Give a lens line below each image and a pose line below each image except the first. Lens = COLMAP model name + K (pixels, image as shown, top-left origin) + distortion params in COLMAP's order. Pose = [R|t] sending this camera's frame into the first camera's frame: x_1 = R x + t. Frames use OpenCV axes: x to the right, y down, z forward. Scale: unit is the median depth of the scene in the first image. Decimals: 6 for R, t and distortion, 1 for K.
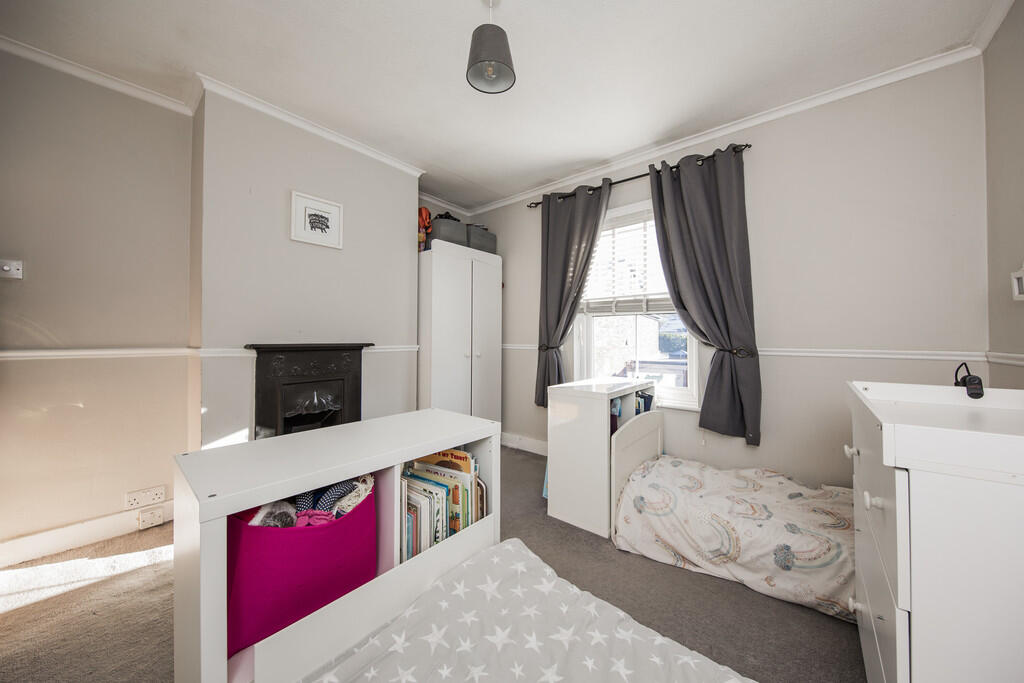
lens RADIAL K [[345.9, 0, 516.0], [0, 345.9, 331.7], [0, 0, 1]] dist [-0.001721, -0.001345]
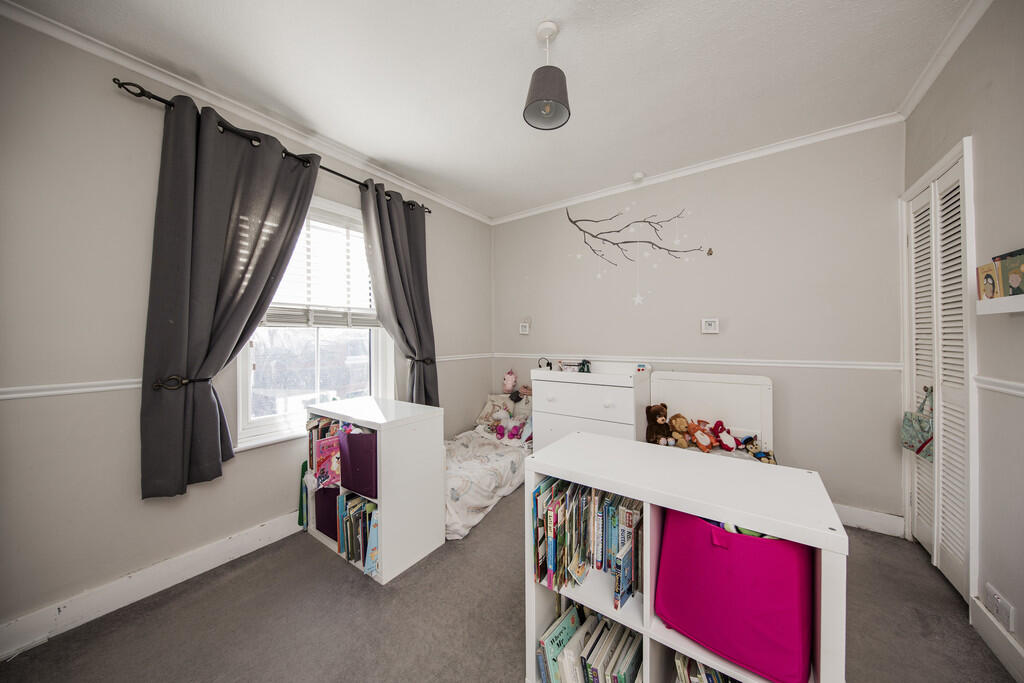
lens RADIAL K [[335.0, 0, 515.5], [0, 335.0, 339.8], [0, 0, 1]] dist [-0.001942, -0.000082]
pose [[-0.088426, 0.000241, 0.996083, -0.564172], [0.004044, 0.999992, 0.000117, -0.018294], [-0.996075, 0.004038, -0.088426, 0.631545]]
